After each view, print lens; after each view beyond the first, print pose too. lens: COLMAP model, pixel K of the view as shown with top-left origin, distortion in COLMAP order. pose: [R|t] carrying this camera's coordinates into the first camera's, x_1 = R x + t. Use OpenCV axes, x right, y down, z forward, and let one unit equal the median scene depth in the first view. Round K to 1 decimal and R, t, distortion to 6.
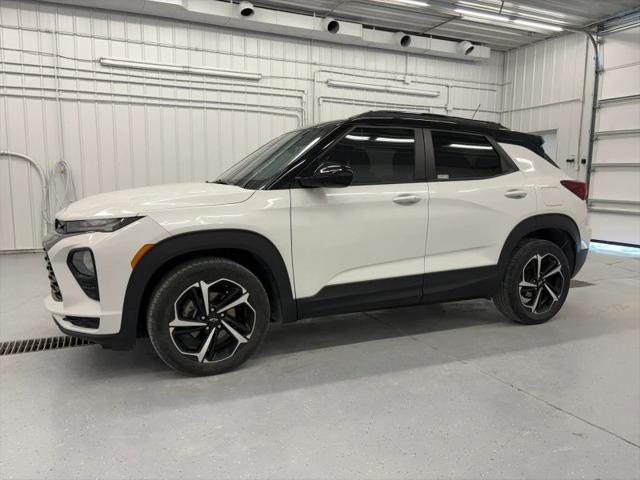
lens RADIAL K [[486.2, 0, 320.6], [0, 486.2, 239.6], [0, 0, 1]] dist [0.044694, -0.048429]
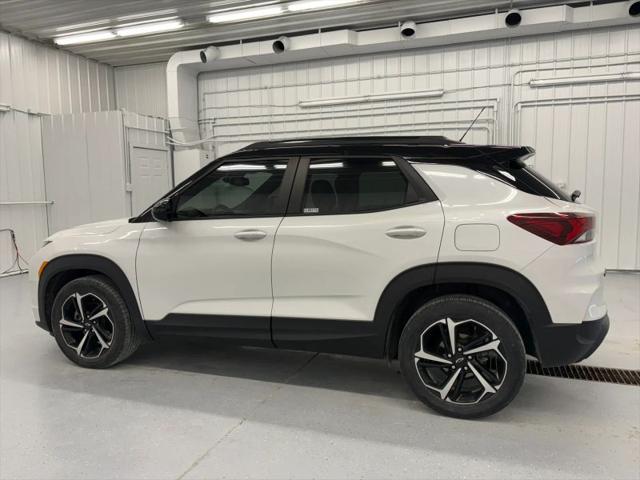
lens RADIAL K [[486.2, 0, 321.1], [0, 486.2, 240.8], [0, 0, 1]] dist [0.044694, -0.048429]
pose [[0.718122, 0.050031, -0.694116, 0.437780], [-0.066730, 0.997767, 0.002881, -0.039178], [0.692710, 0.044249, 0.719857, 0.196621]]
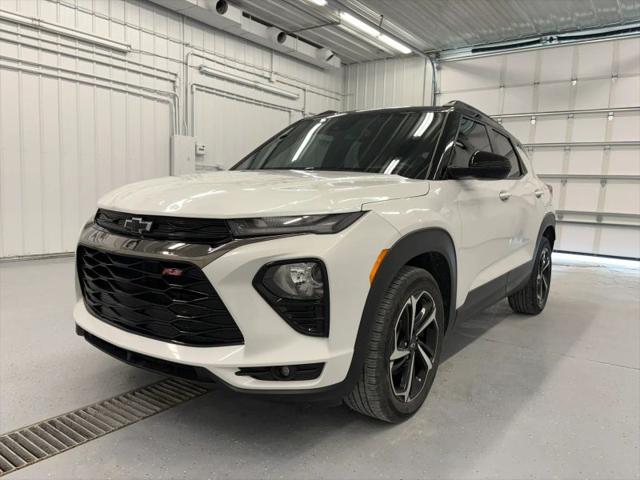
lens RADIAL K [[486.2, 0, 318.0], [0, 486.2, 239.1], [0, 0, 1]] dist [0.044694, -0.048429]
pose [[0.876124, -0.025213, 0.481426, -0.288691], [0.031330, 0.999498, -0.004671, -0.002133], [-0.481067, 0.019175, 0.876474, 0.155334]]
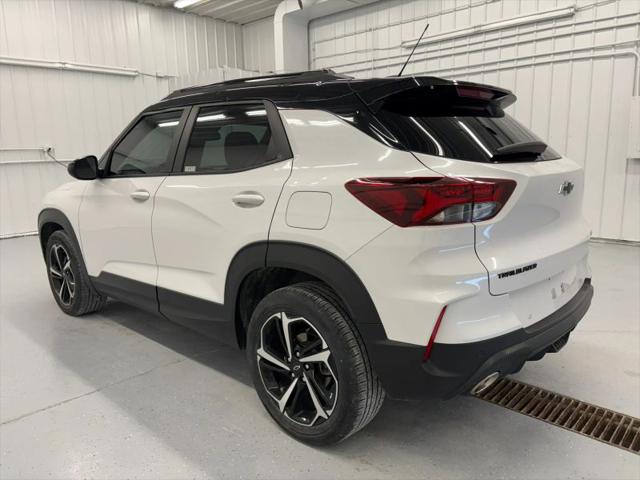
lens RADIAL K [[486.2, 0, 324.5], [0, 486.2, 239.5], [0, 0, 1]] dist [0.044694, -0.048429]
pose [[0.378102, 0.149831, -0.913559, 0.519593], [-0.088304, 0.988154, 0.125518, -0.067372], [0.921543, 0.033212, 0.386853, 0.455418]]
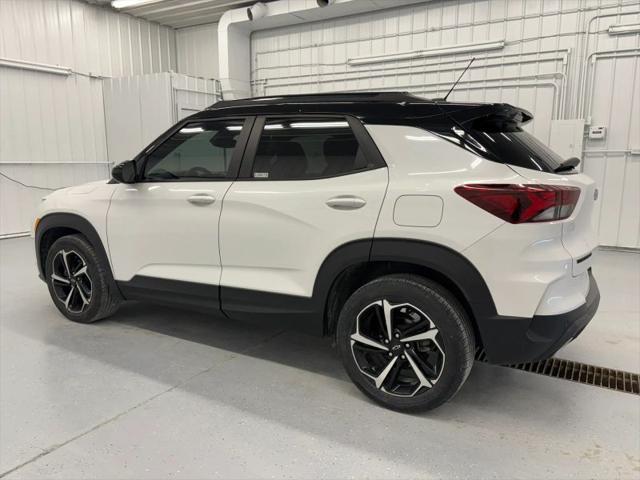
lens RADIAL K [[486.2, 0, 320.7], [0, 486.2, 243.3], [0, 0, 1]] dist [0.044694, -0.048429]
pose [[0.568146, 0.134664, -0.811835, 0.492900], [-0.098621, 0.990552, 0.095291, -0.051850], [0.816997, 0.025924, 0.576059, 0.311711]]
